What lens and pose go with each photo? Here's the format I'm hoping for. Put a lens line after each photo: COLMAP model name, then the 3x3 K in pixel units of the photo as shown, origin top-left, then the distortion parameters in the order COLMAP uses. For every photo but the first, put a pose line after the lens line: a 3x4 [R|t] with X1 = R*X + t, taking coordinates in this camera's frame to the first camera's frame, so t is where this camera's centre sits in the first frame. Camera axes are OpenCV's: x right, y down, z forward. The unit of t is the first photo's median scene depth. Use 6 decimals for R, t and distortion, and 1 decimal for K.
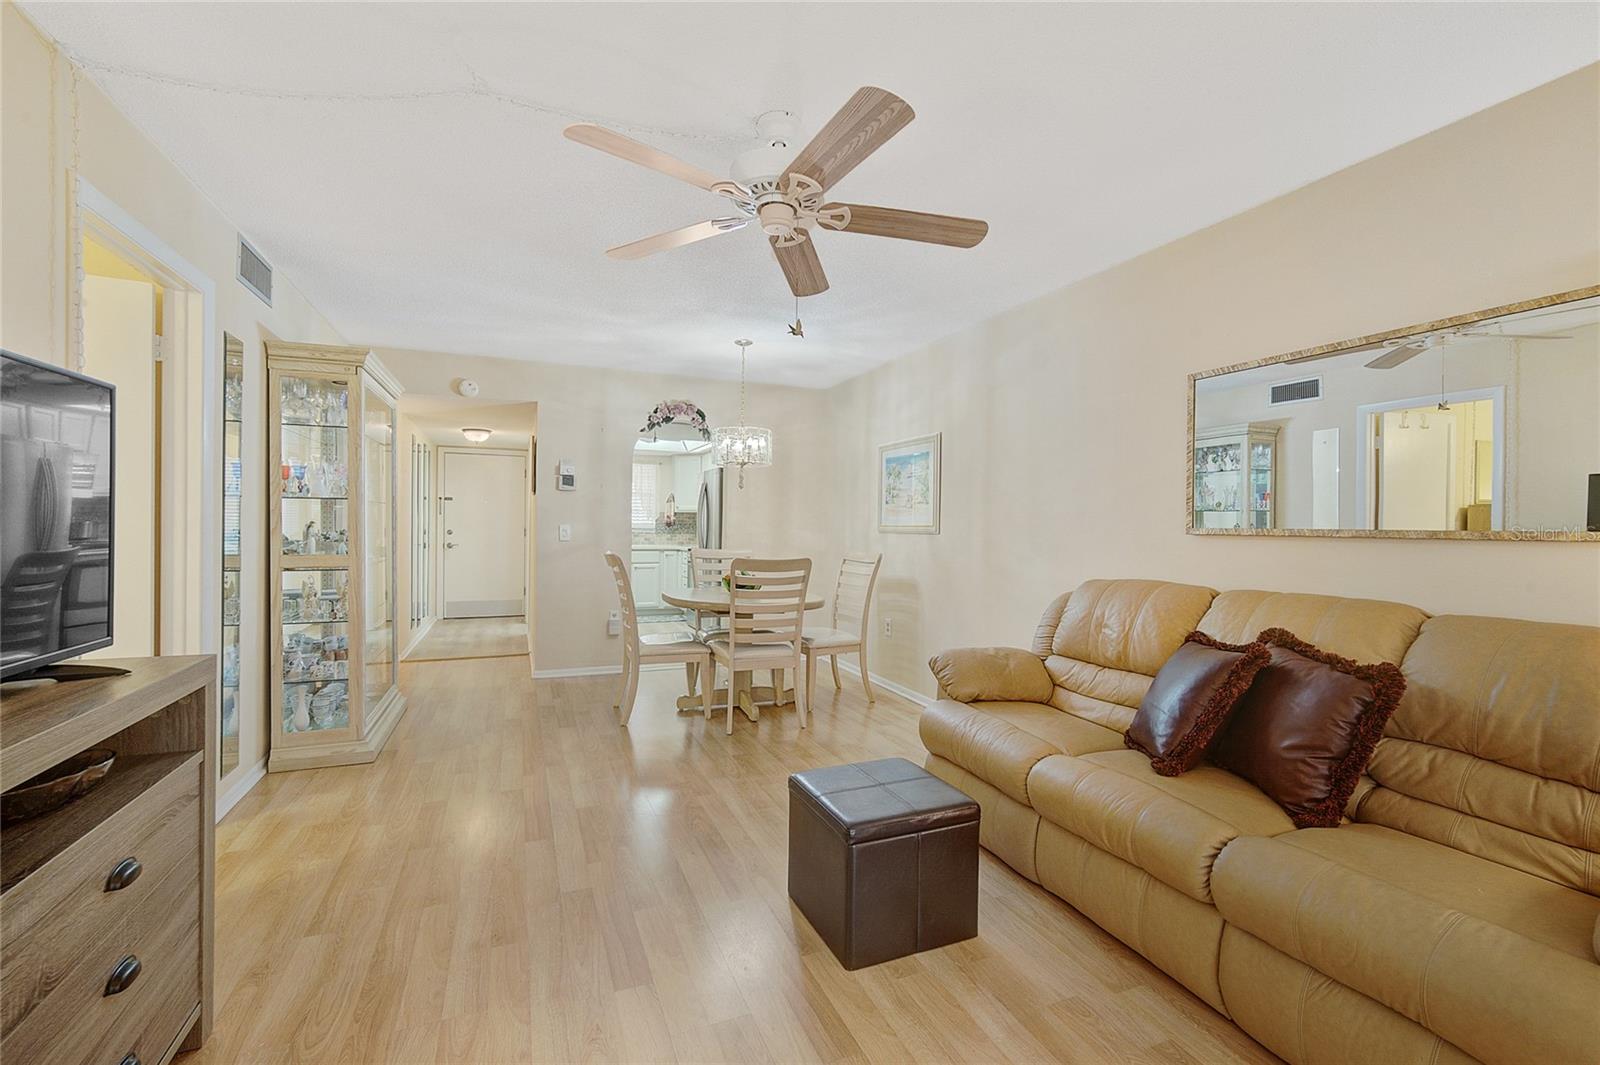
lens RADIAL K [[689.0, 0, 803.8], [0, 689.0, 535.1], [0, 0, 1]] dist [-0.004587, 0.003284]
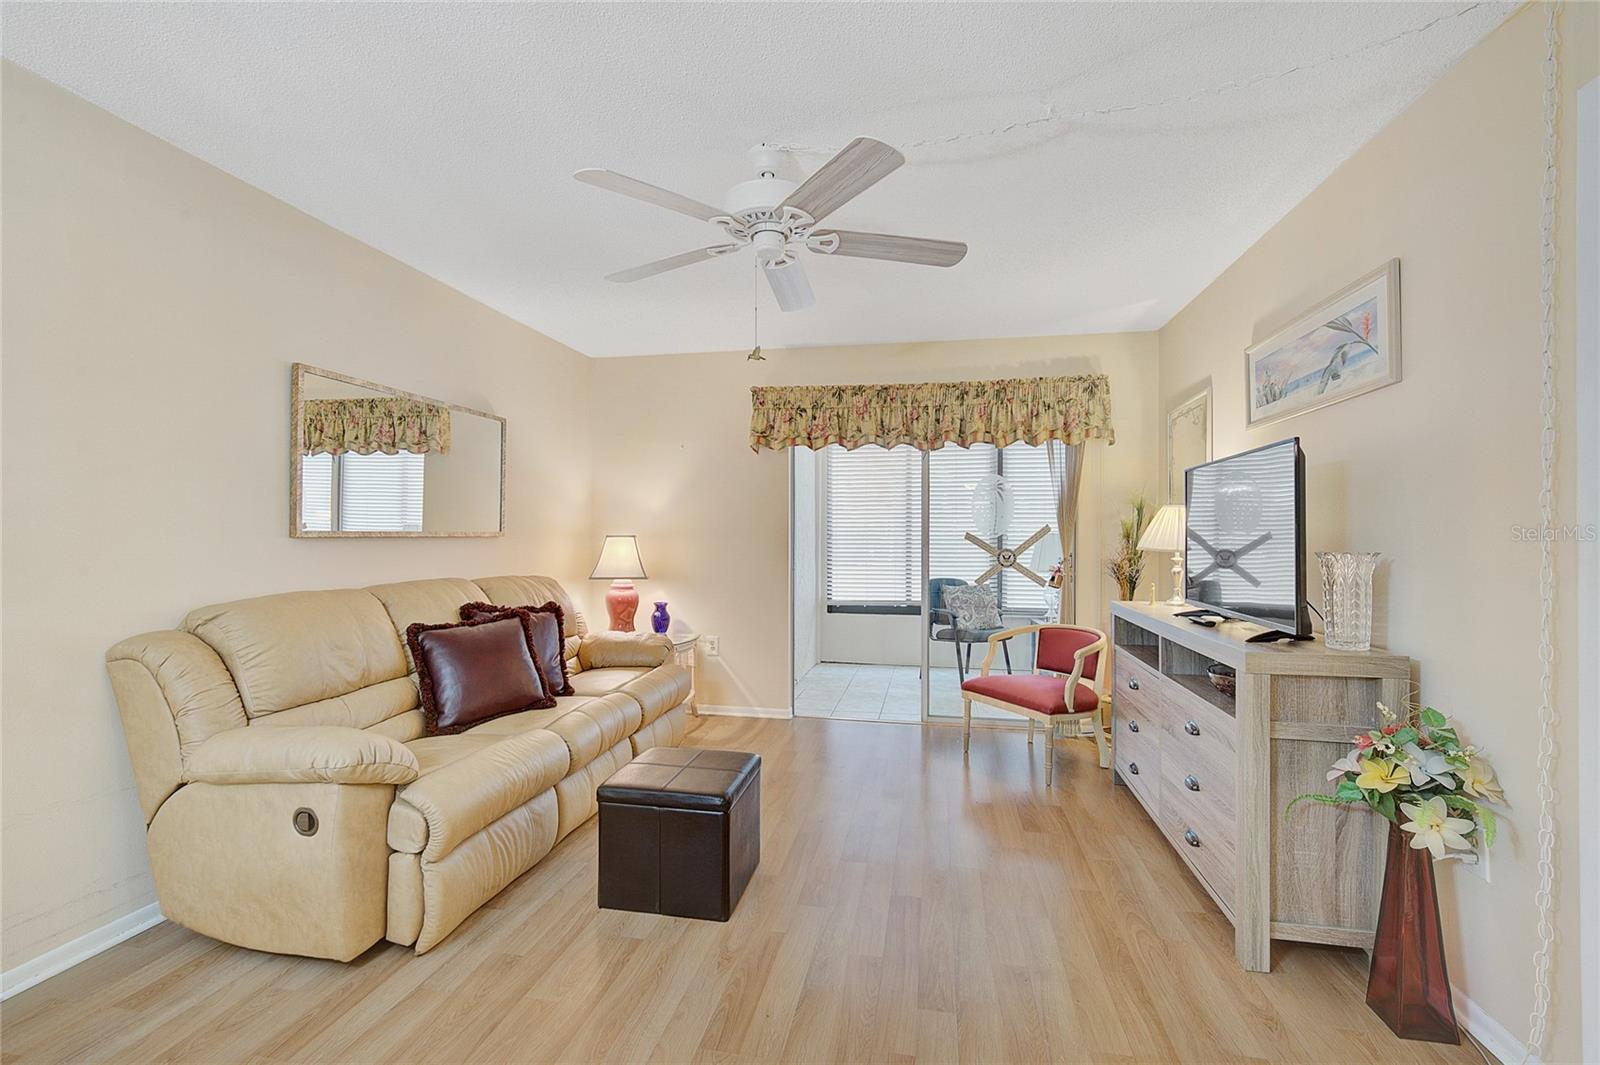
lens RADIAL K [[691.3, 0, 802.5], [0, 691.3, 531.9], [0, 0, 1]] dist [-0.005375, 0.003583]
pose [[-0.831171, -0.013648, 0.555849, -0.300866], [-0.005905, 0.999859, 0.015720, -0.016283], [-0.555985, 0.009784, -0.831134, 0.824905]]
